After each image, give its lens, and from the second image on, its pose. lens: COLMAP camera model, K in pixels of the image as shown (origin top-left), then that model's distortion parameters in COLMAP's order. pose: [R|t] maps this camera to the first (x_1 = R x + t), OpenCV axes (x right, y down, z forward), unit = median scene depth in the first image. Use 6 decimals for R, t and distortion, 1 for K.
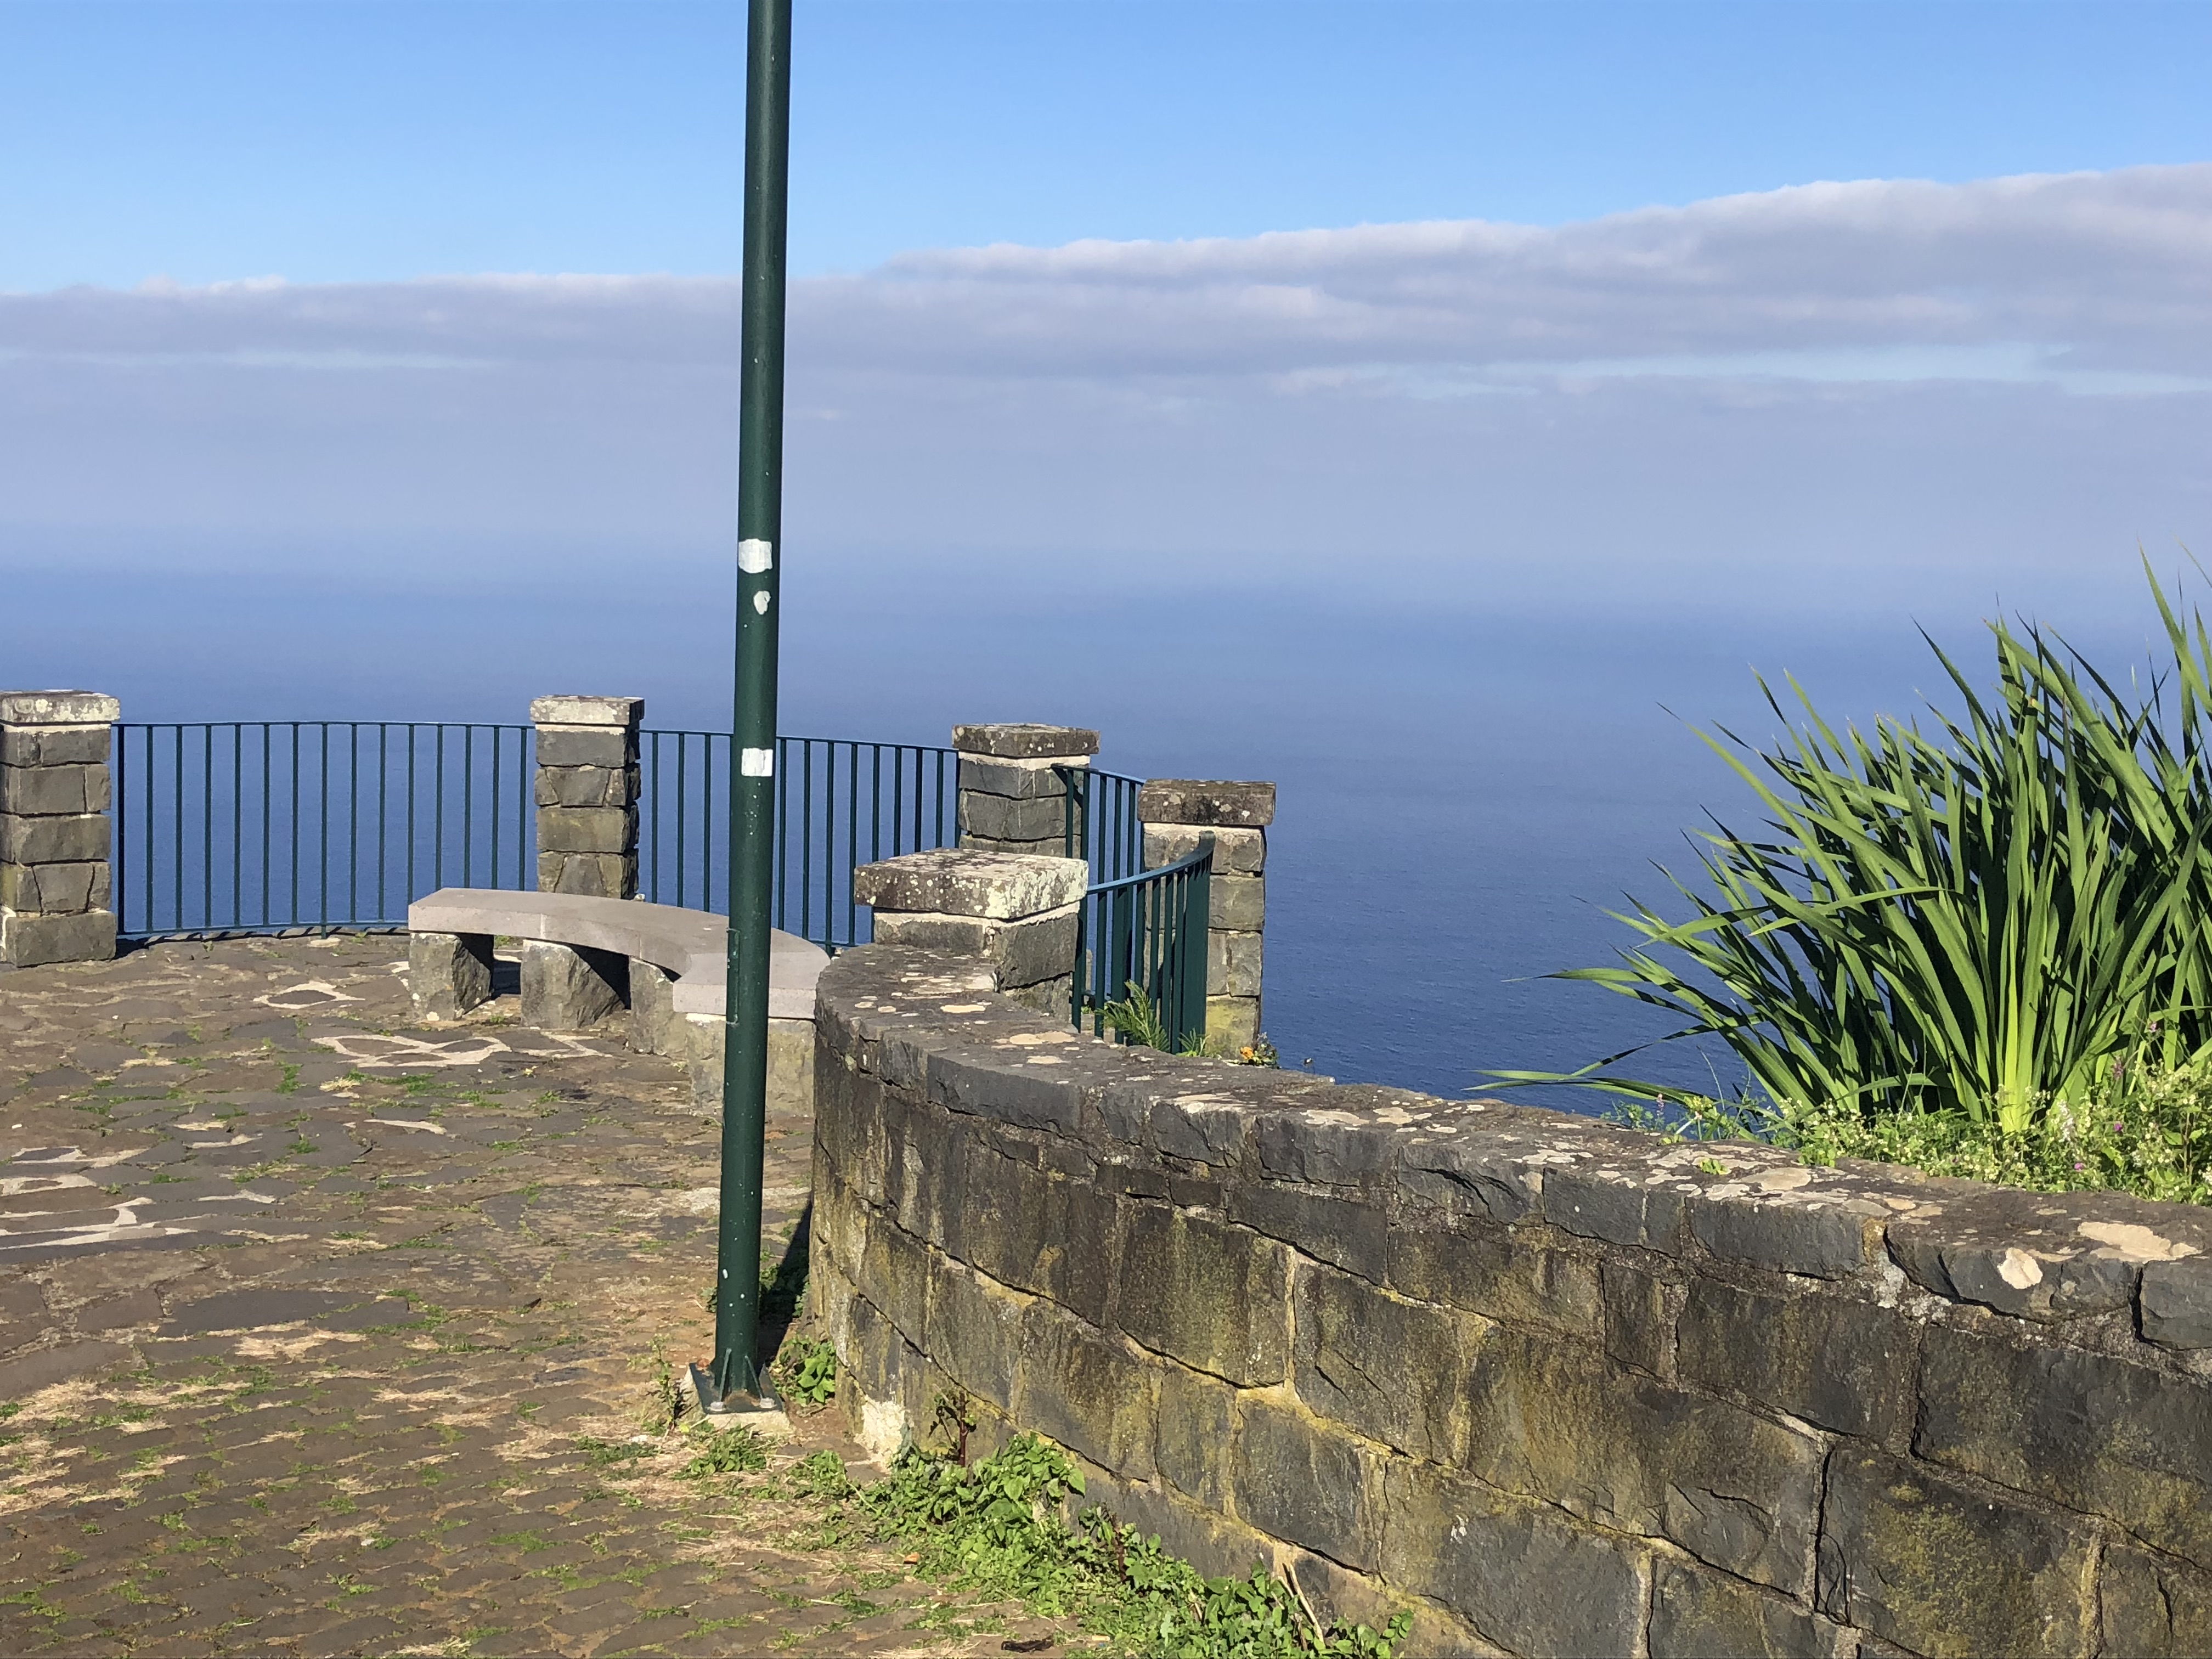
lens RADIAL K [[2638.1, 0, 1104.1], [0, 2638.1, 827.6], [0, 0, 1]] dist [0.068751, 0.000000]
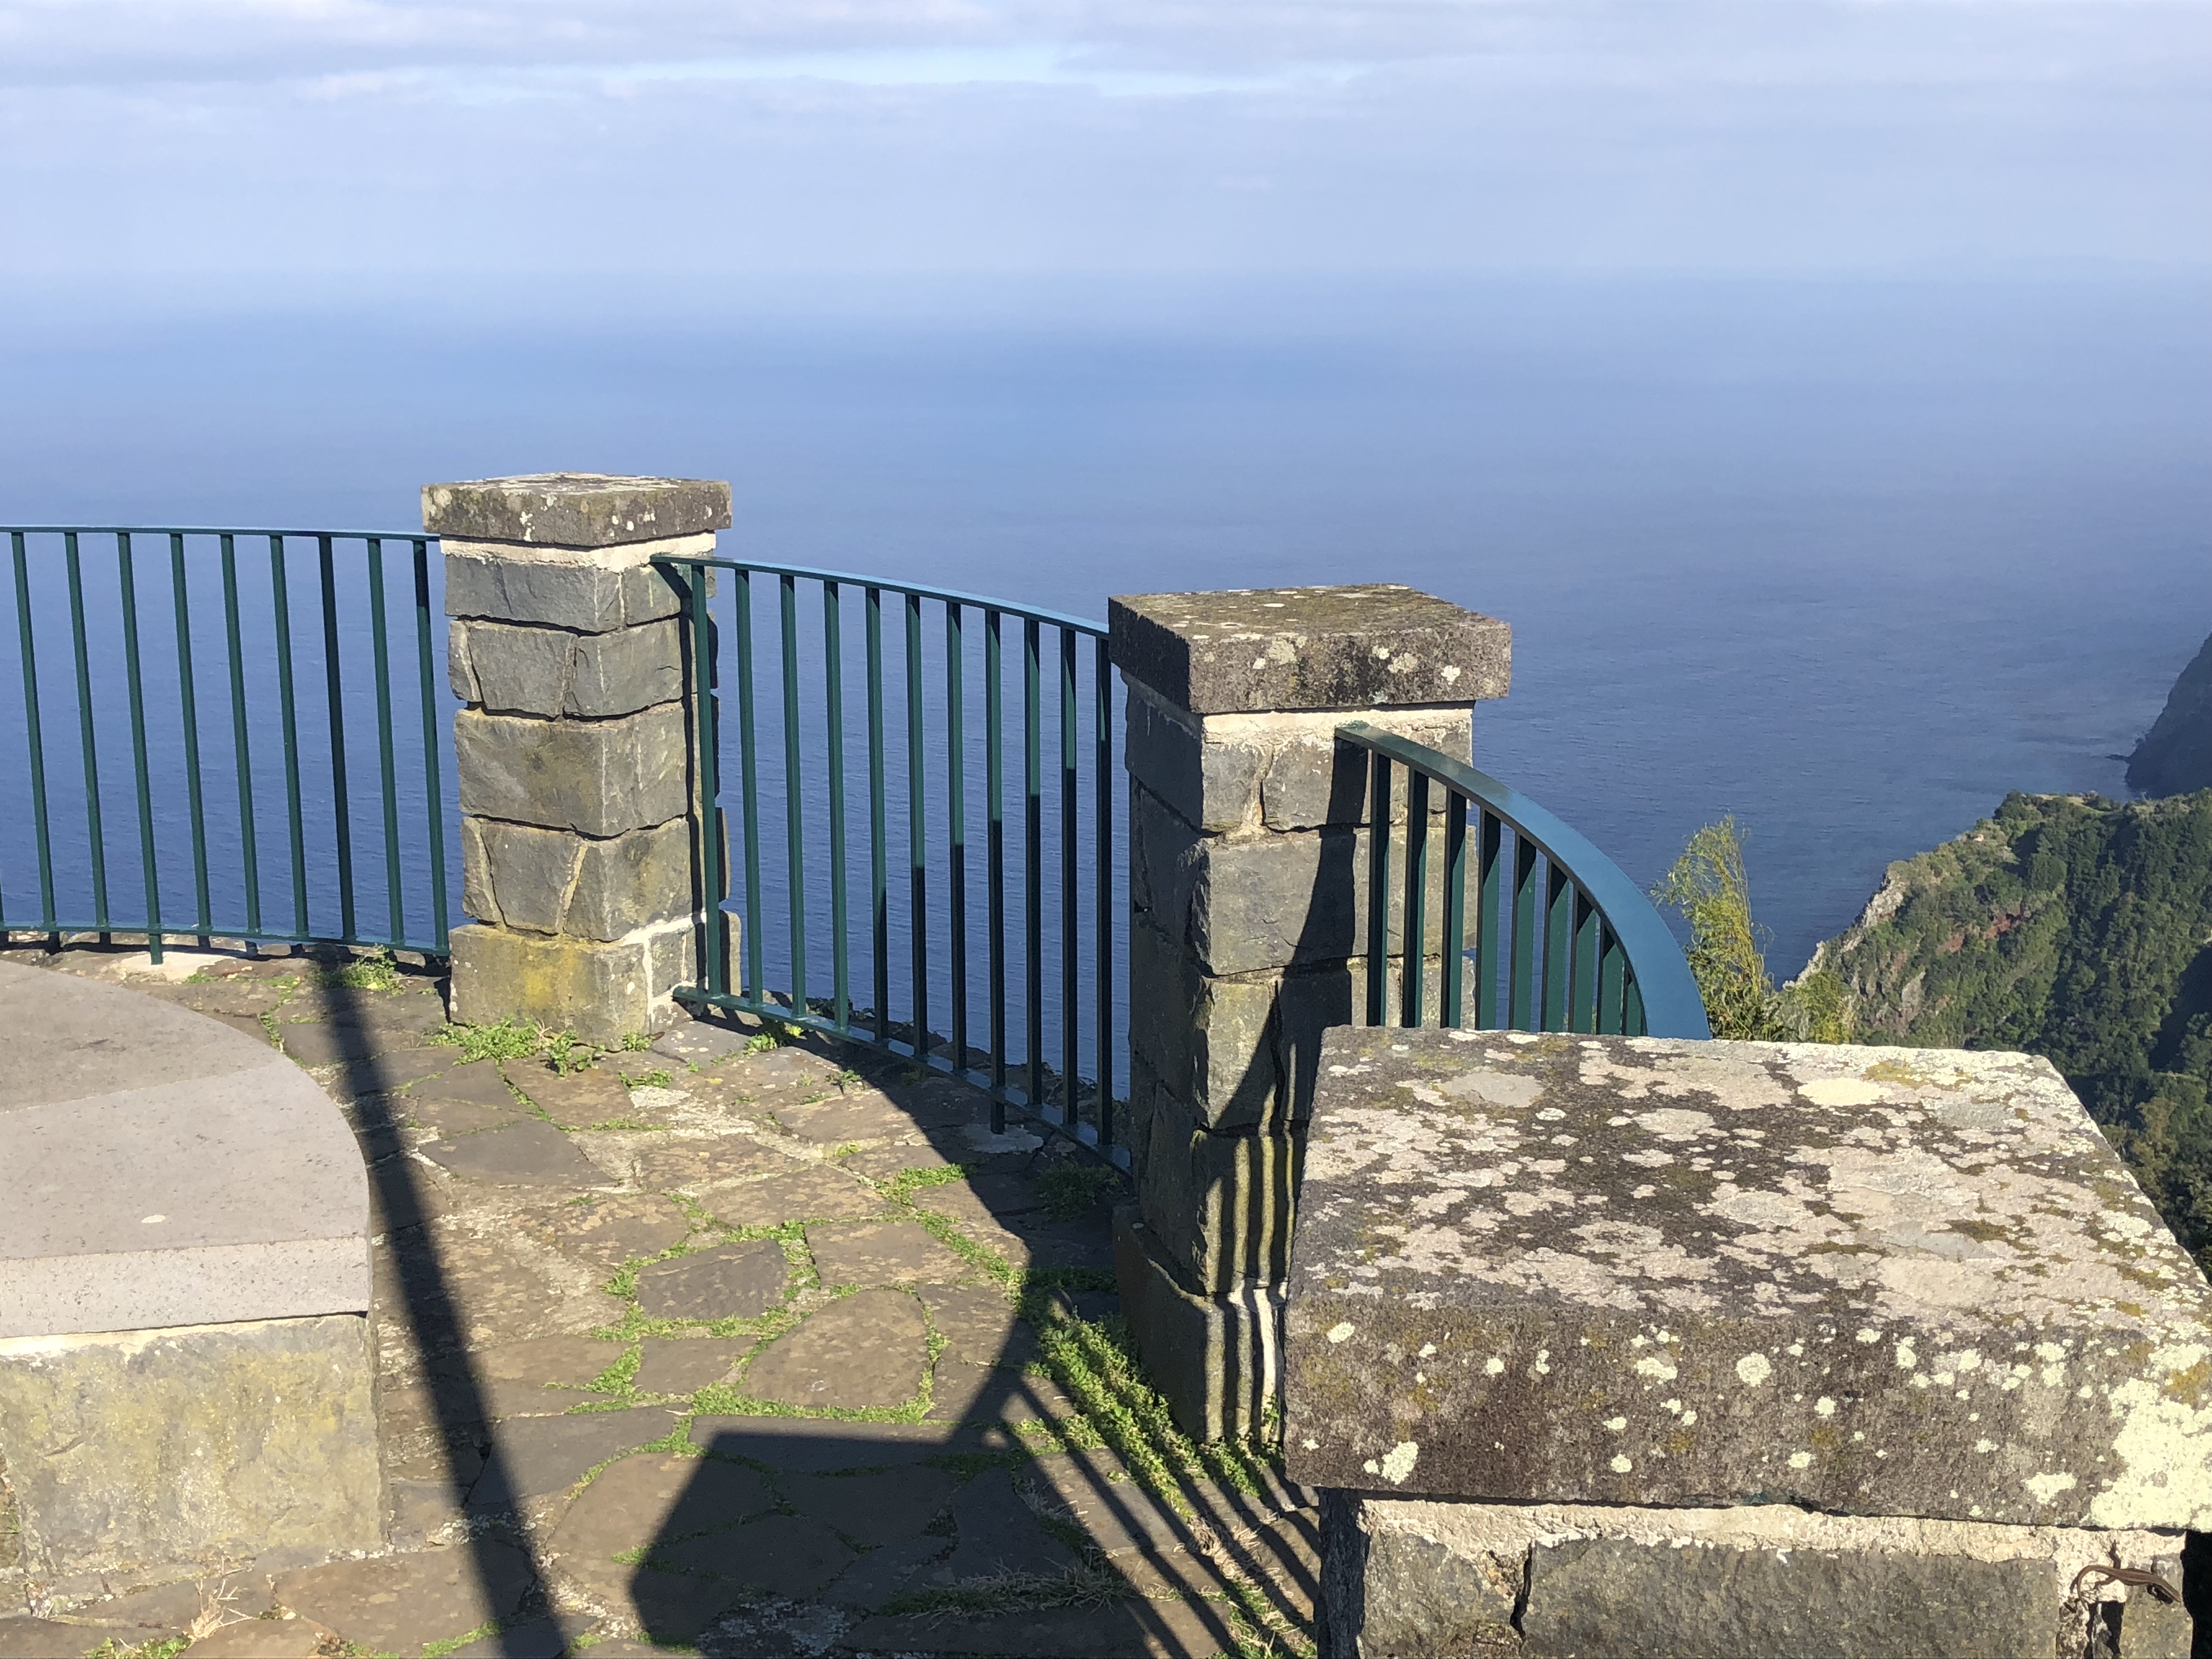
lens RADIAL K [[2638.1, 0, 1109.4], [0, 2638.1, 830.7], [0, 0, 1]] dist [0.068751, 0.000000]
pose [[0.943637, -0.098362, 0.316030, -0.121924], [0.063977, 0.991020, 0.117418, -0.031302], [-0.324741, -0.090582, 0.941455, 0.615648]]
